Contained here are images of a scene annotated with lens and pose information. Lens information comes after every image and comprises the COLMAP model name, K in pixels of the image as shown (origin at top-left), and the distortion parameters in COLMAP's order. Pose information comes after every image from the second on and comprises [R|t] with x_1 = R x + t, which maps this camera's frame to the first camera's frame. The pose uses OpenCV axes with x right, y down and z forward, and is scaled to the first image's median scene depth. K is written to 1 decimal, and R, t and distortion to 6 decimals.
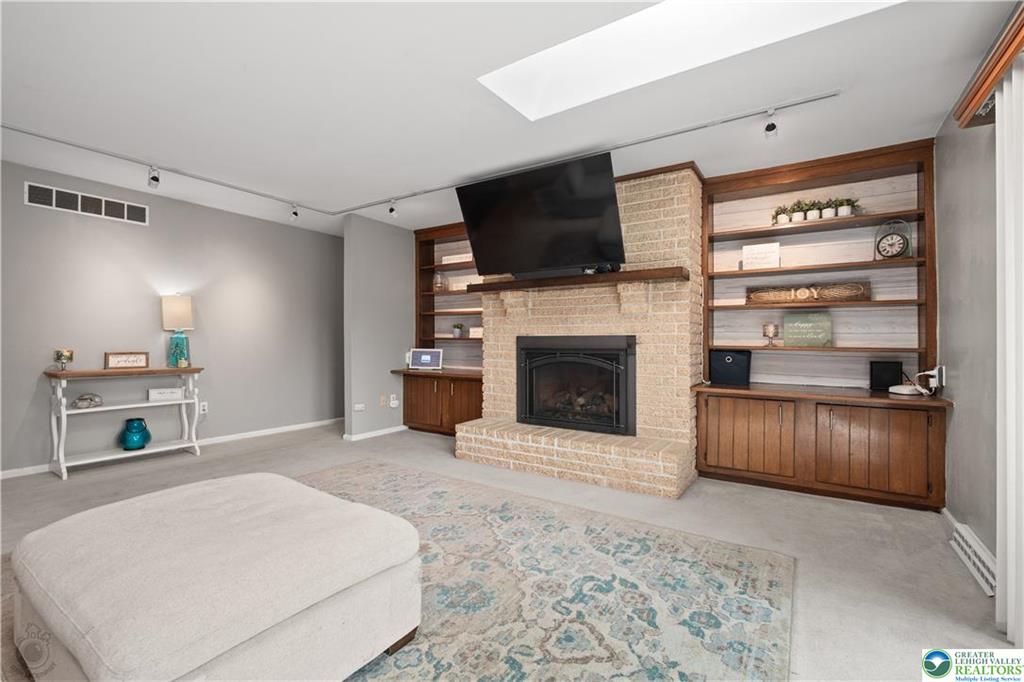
lens RADIAL K [[442.2, 0, 507.8], [0, 442.2, 342.2], [0, 0, 1]] dist [0.000654, 0.000035]
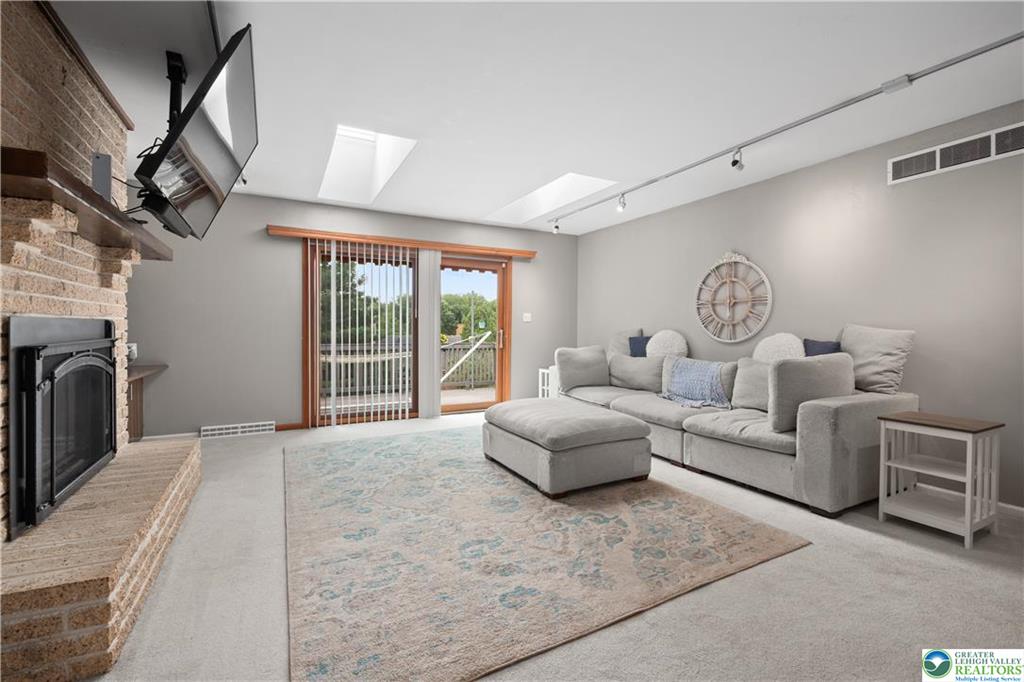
lens RADIAL K [[443.9, 0, 510.4], [0, 443.9, 327.0], [0, 0, 1]] dist [-0.003094, -0.000199]
pose [[-0.879755, -0.009911, 0.475324, -0.746742], [-0.010978, 0.999940, 0.000532, -0.013090], [-0.475300, -0.004750, -0.879811, 1.562419]]
